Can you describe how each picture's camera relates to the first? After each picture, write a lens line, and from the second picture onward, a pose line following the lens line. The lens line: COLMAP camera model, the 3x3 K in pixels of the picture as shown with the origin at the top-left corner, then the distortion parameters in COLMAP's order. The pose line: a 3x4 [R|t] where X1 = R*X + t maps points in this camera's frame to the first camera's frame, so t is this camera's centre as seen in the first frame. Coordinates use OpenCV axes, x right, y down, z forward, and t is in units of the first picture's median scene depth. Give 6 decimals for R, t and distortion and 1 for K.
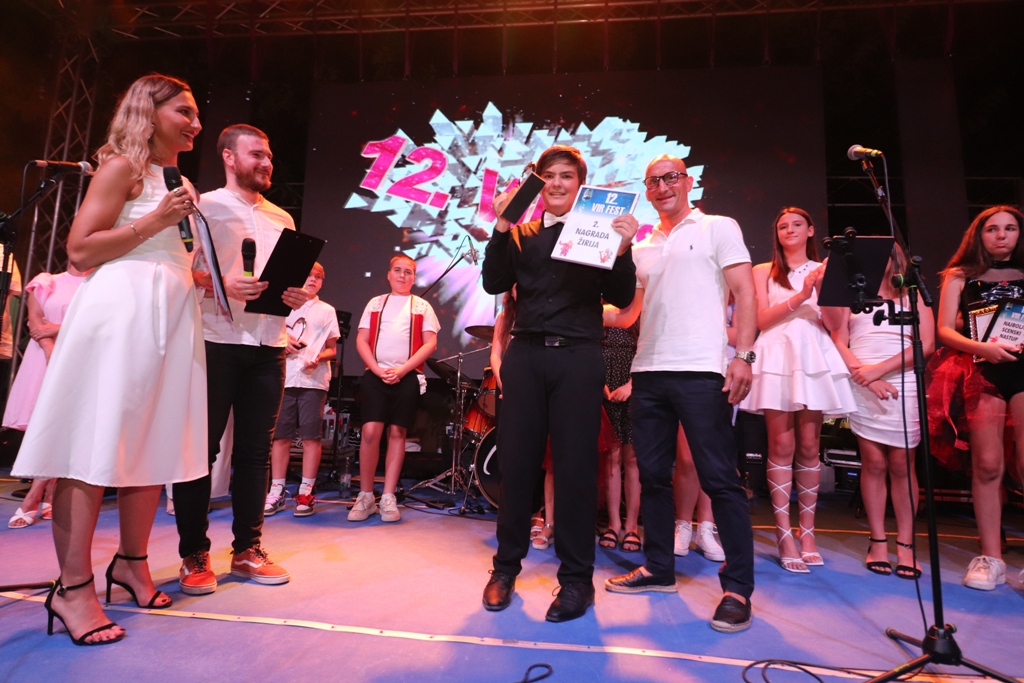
lens RADIAL K [[579.4, 0, 510.7], [0, 579.4, 340.3], [0, 0, 1]] dist [0.002467, -0.002545]
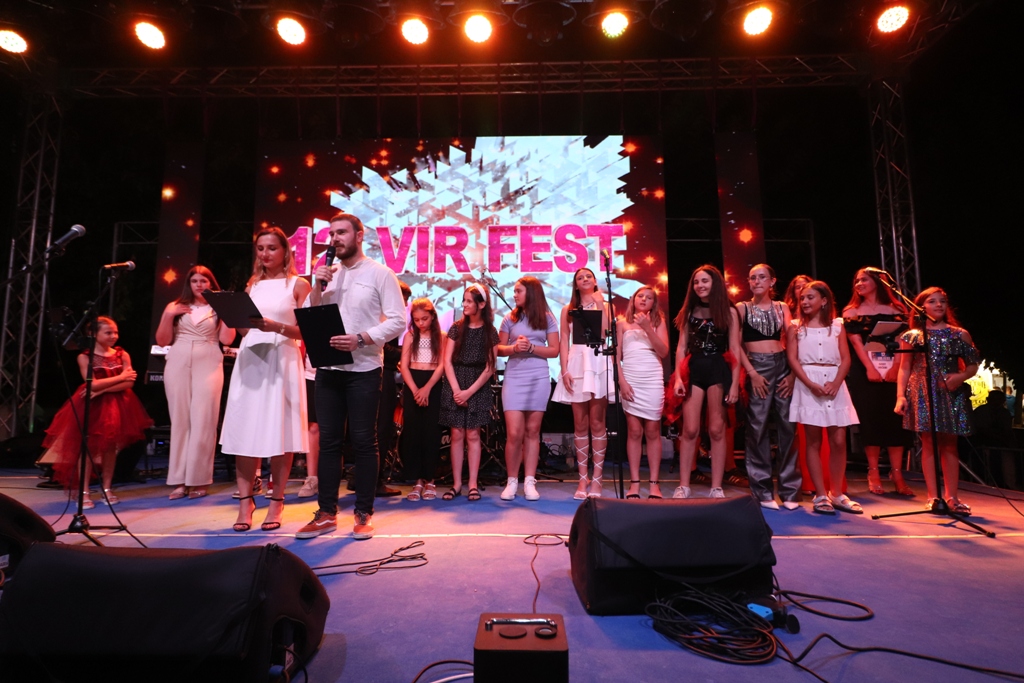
lens RADIAL K [[579.4, 0, 510.0], [0, 579.4, 339.0], [0, 0, 1]] dist [0.002467, -0.002545]
pose [[0.995373, -0.027659, 0.092020, 0.110711], [0.026968, 0.999598, 0.008753, -0.062487], [-0.092225, -0.006230, 0.995719, -0.495564]]
